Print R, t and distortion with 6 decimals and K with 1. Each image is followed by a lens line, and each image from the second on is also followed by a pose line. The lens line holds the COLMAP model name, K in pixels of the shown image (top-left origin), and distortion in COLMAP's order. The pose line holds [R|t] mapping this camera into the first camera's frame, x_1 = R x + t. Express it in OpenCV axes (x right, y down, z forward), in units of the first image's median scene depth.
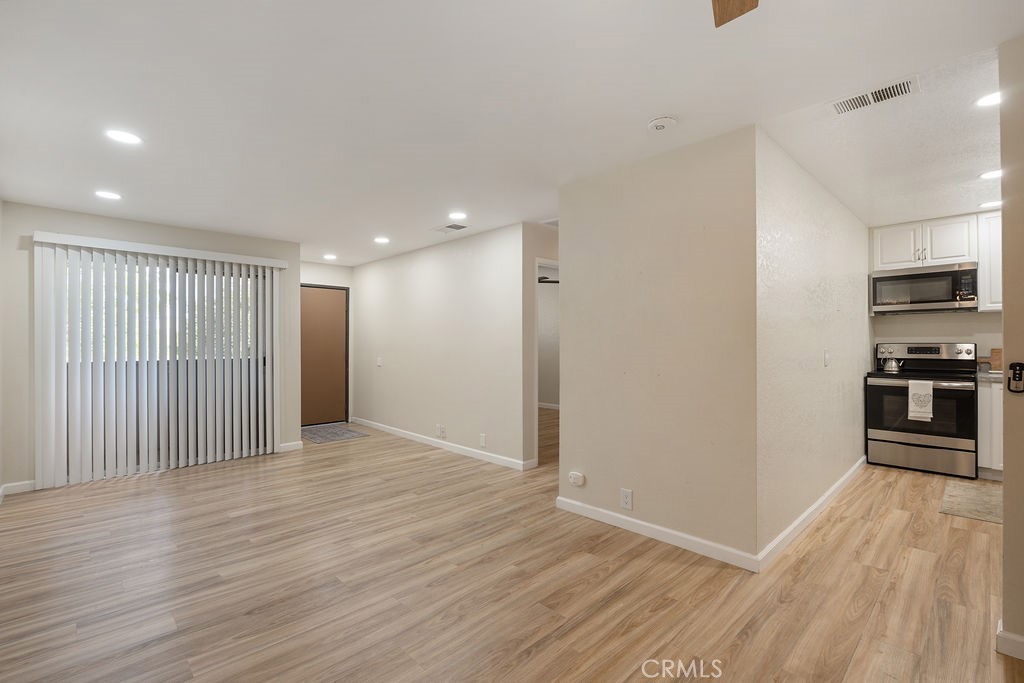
lens RADIAL K [[460.8, 0, 502.3], [0, 460.8, 341.6], [0, 0, 1]] dist [-0.004766, 0.000691]
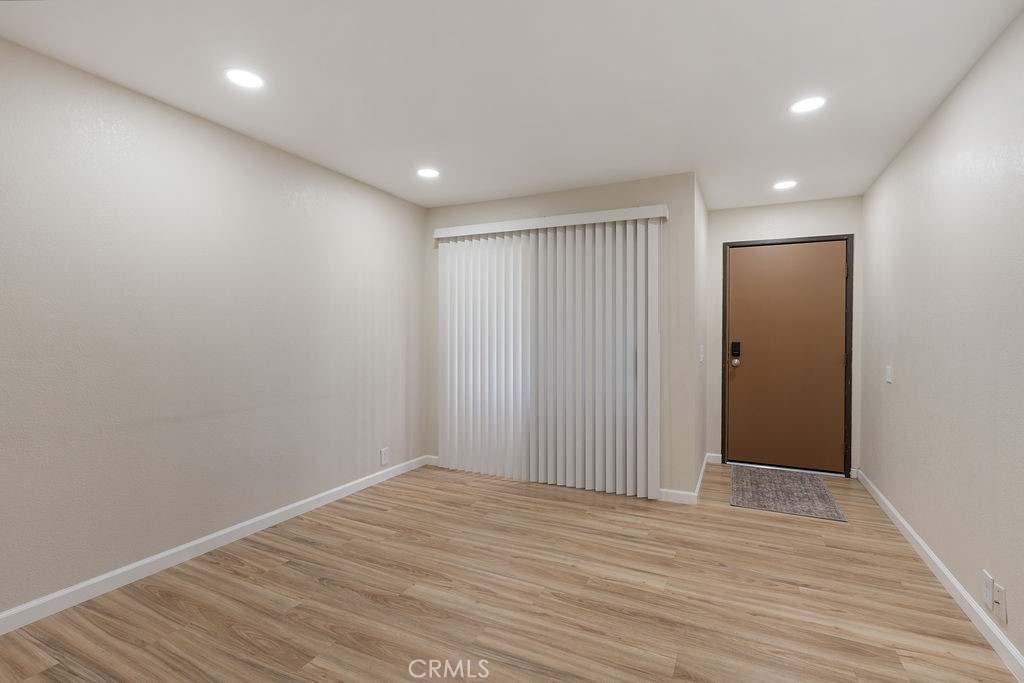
lens RADIAL K [[460.8, 0, 517.0], [0, 460.8, 338.5], [0, 0, 1]] dist [-0.004766, 0.000691]
pose [[0.352620, 0.010417, -0.935708, 0.057575], [-0.002032, 0.999944, 0.010366, 0.003664], [0.935764, -0.001754, 0.352622, 0.589046]]
